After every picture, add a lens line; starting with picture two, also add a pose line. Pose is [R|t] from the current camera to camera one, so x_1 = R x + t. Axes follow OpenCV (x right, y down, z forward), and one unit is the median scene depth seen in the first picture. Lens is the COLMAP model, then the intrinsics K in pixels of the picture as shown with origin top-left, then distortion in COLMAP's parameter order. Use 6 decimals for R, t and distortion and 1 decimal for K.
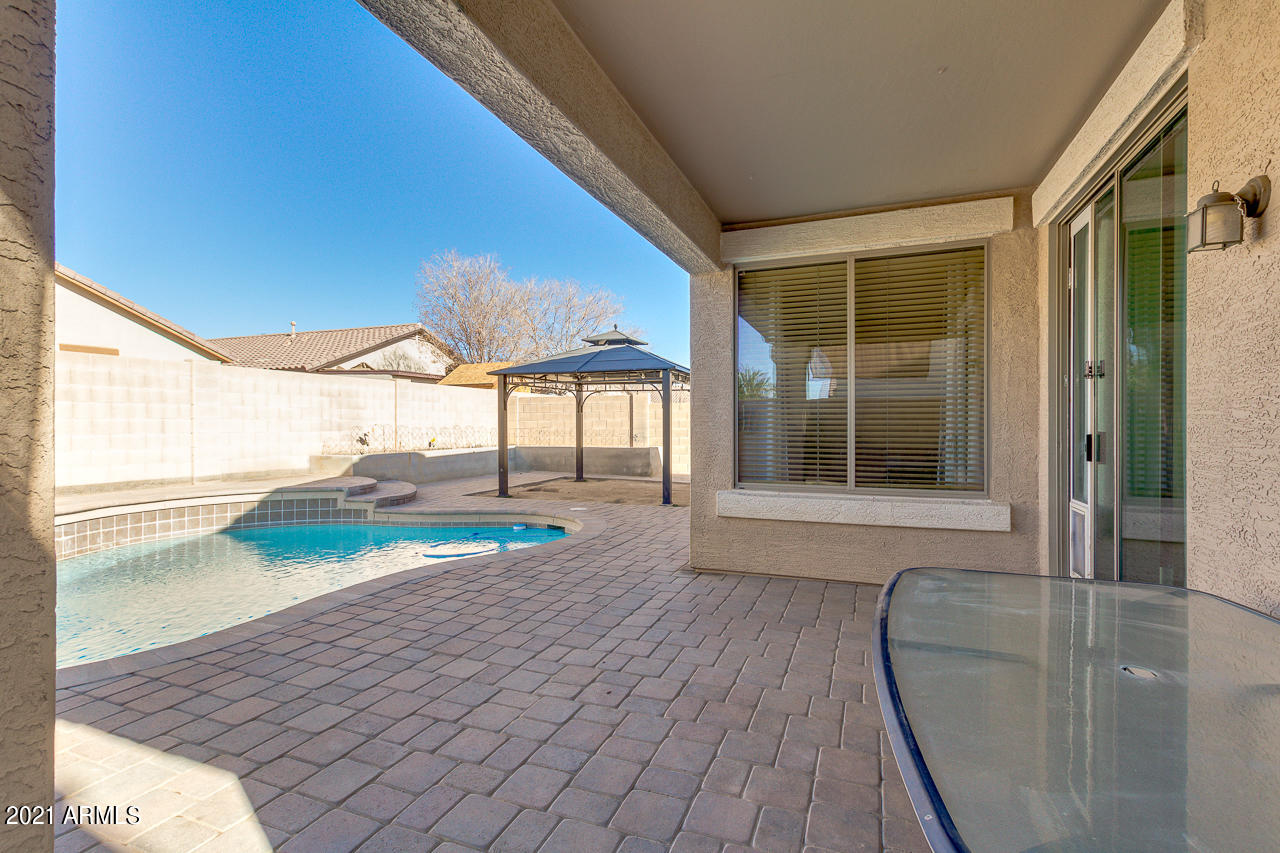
lens RADIAL K [[587.8, 0, 635.5], [0, 587.8, 427.4], [0, 0, 1]] dist [0.014459, -0.004835]
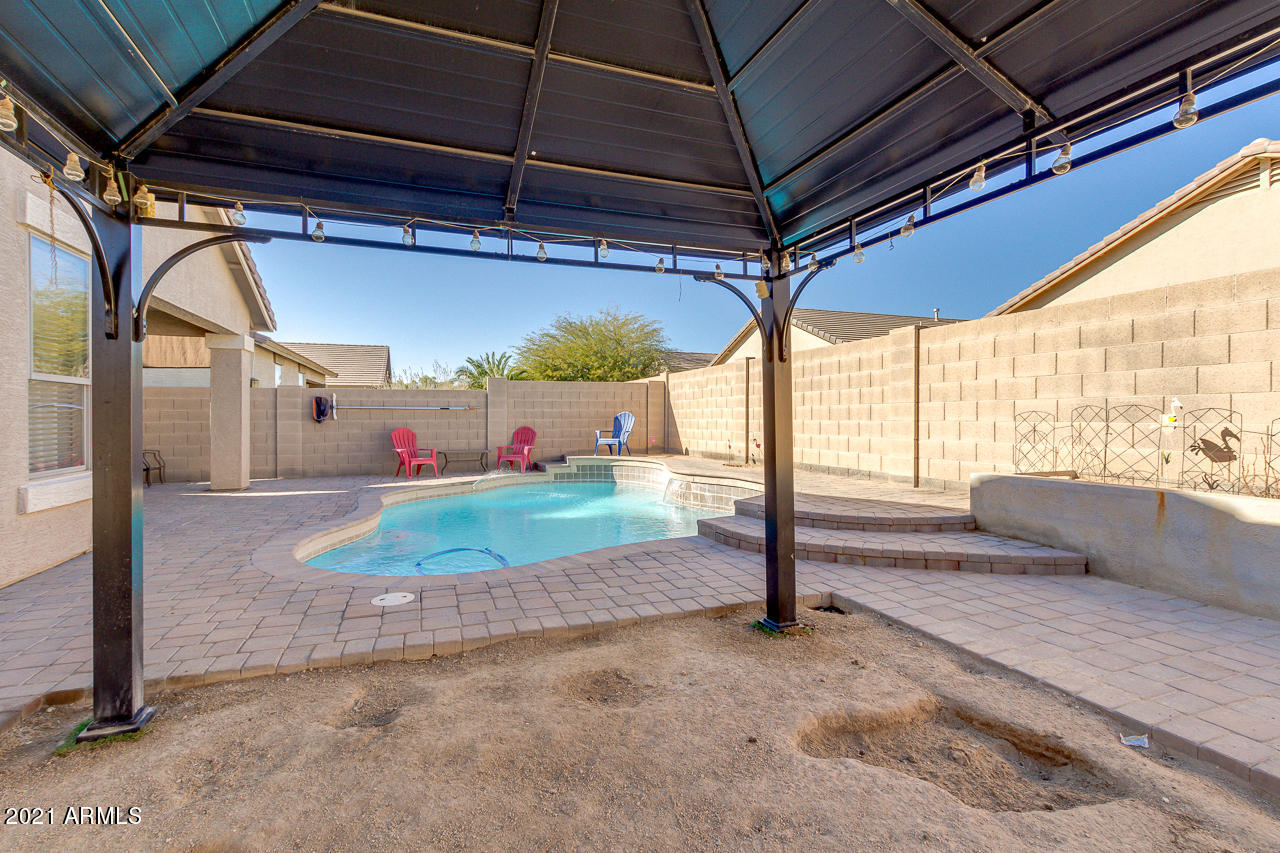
lens RADIAL K [[587.8, 0, 646.5], [0, 587.8, 423.5], [0, 0, 1]] dist [0.014459, -0.004835]
pose [[-0.739852, 0.012845, -0.672647, 0.050770], [0.002591, 0.999865, 0.016243, -0.000728], [0.672765, 0.010274, -0.739785, 1.327223]]
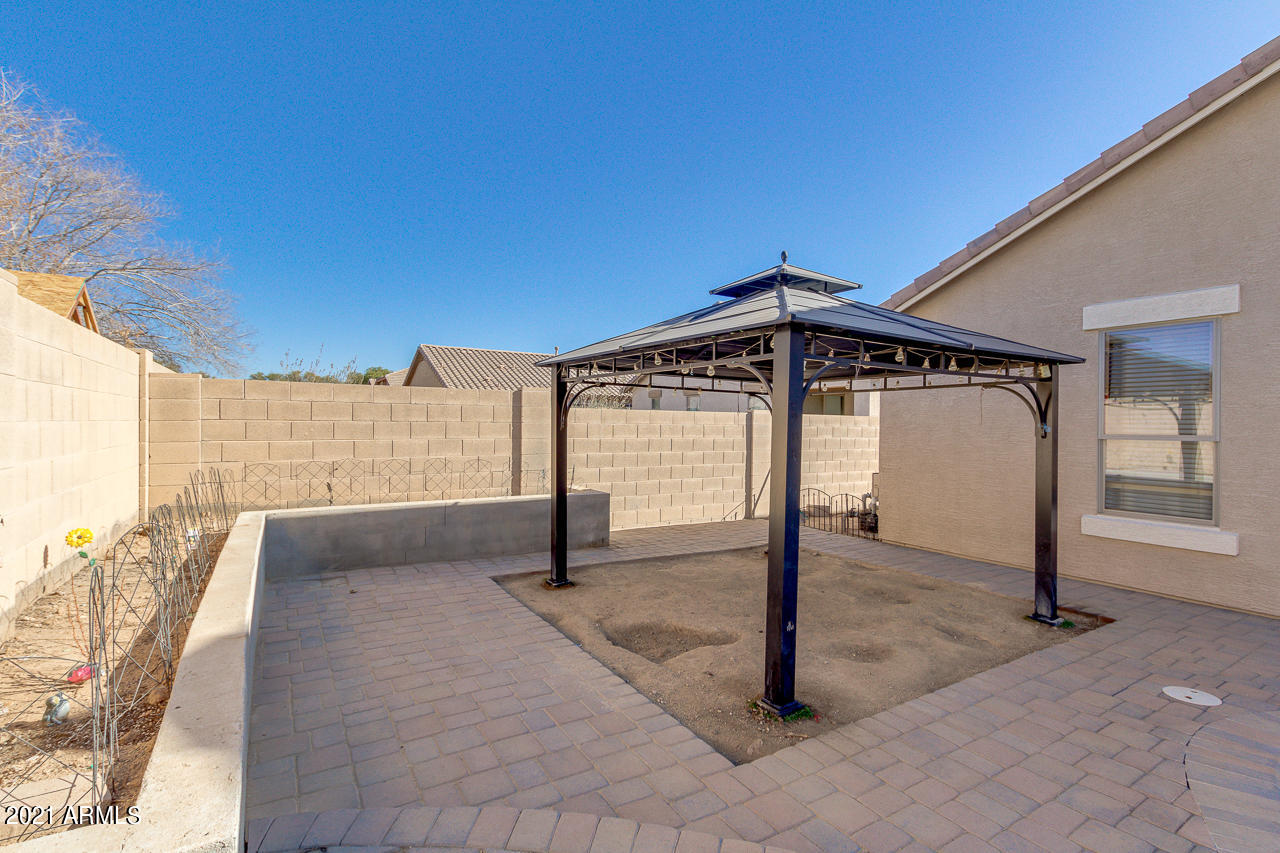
lens RADIAL K [[587.8, 0, 628.9], [0, 587.8, 427.4], [0, 0, 1]] dist [0.014459, -0.004835]
pose [[0.604204, 0.000680, 0.796829, -0.589777], [-0.006782, 0.999968, 0.004288, -0.041176], [-0.796801, -0.007995, 0.604189, 0.976940]]
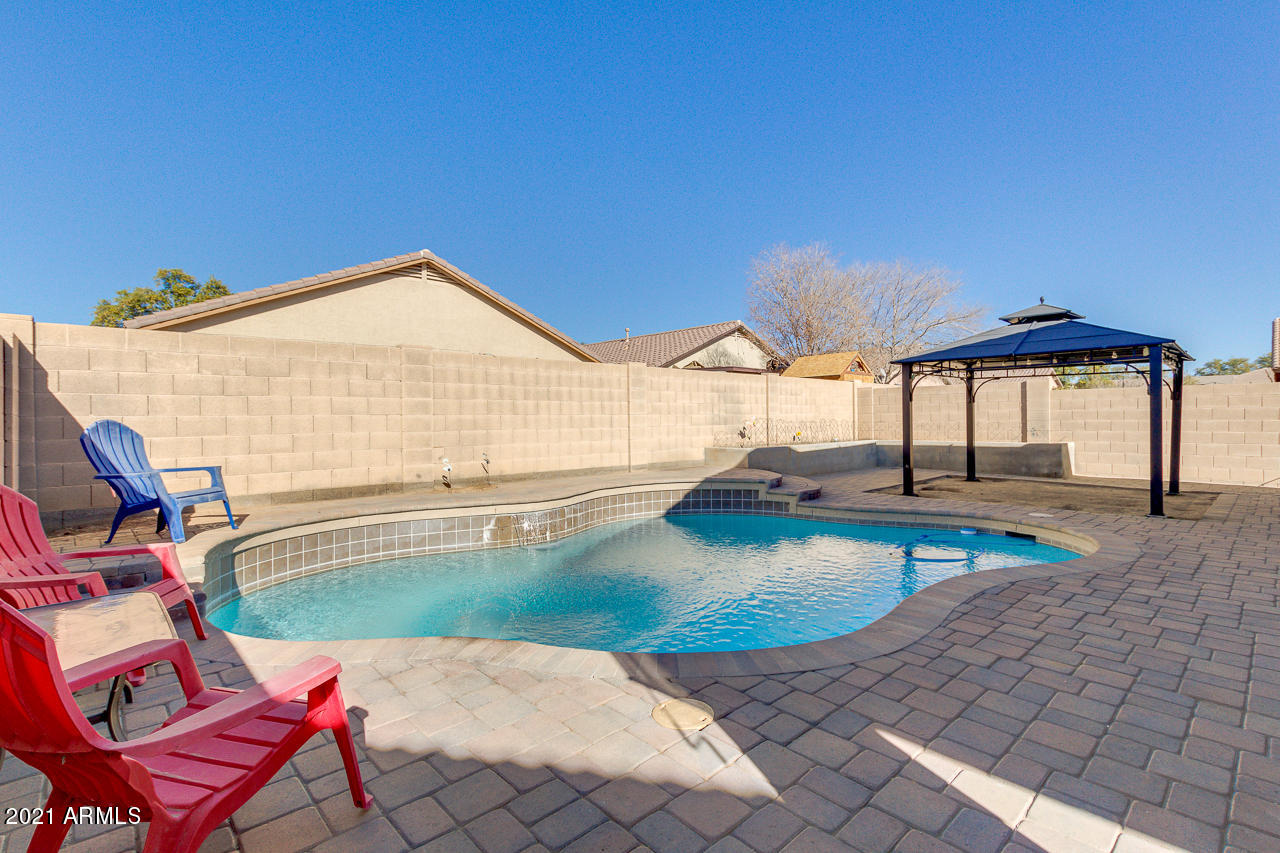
lens RADIAL K [[587.8, 0, 642.9], [0, 587.8, 430.2], [0, 0, 1]] dist [0.014459, -0.004835]
pose [[0.904767, 0.000001, -0.425907, -0.230994], [0.006636, 0.999879, 0.014100, -0.000267], [0.425855, -0.015584, 0.904657, -0.017573]]
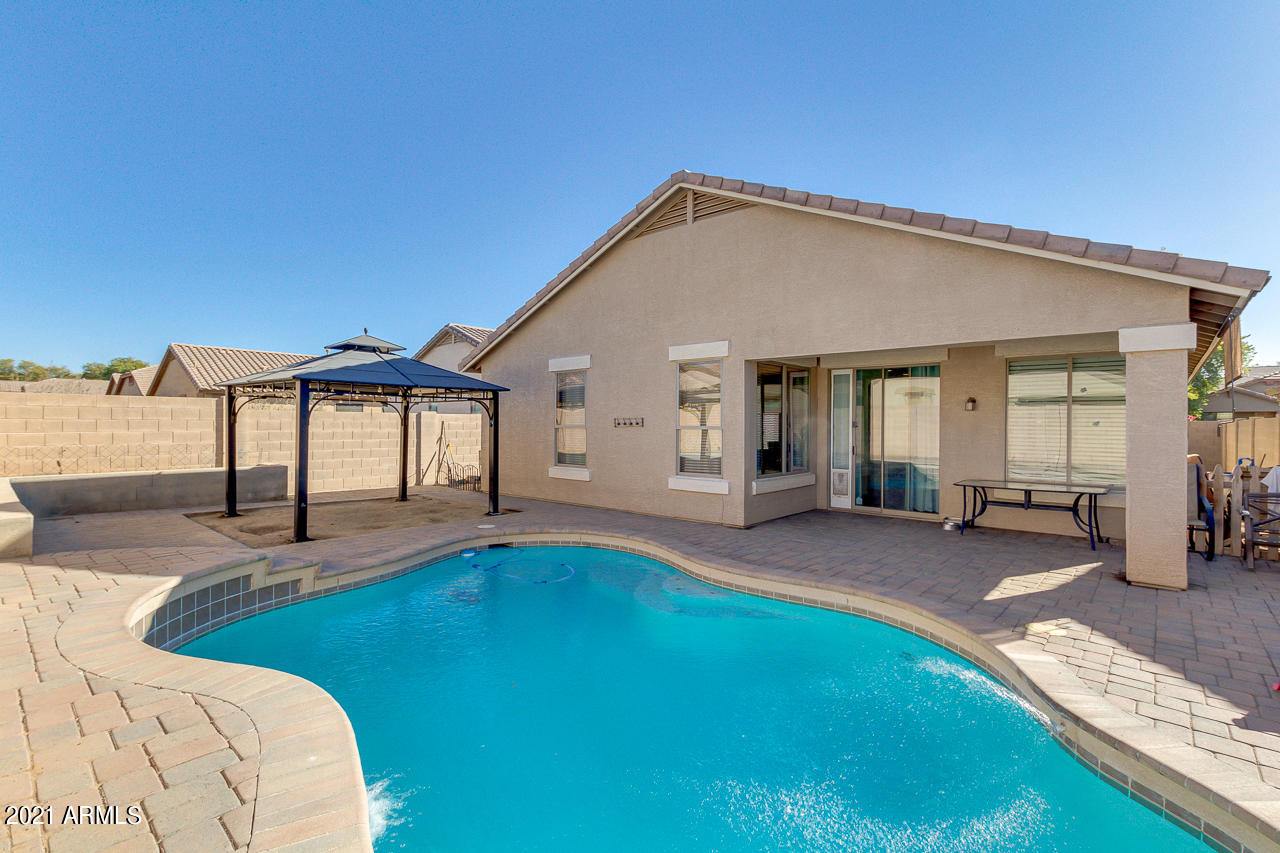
lens RADIAL K [[587.8, 0, 637.4], [0, 587.8, 425.0], [0, 0, 1]] dist [0.014459, -0.004835]
pose [[0.338099, -0.001899, 0.941109, -0.887243], [-0.001729, 0.999995, 0.002639, -0.038046], [-0.941109, -0.002519, 0.338094, 0.366923]]
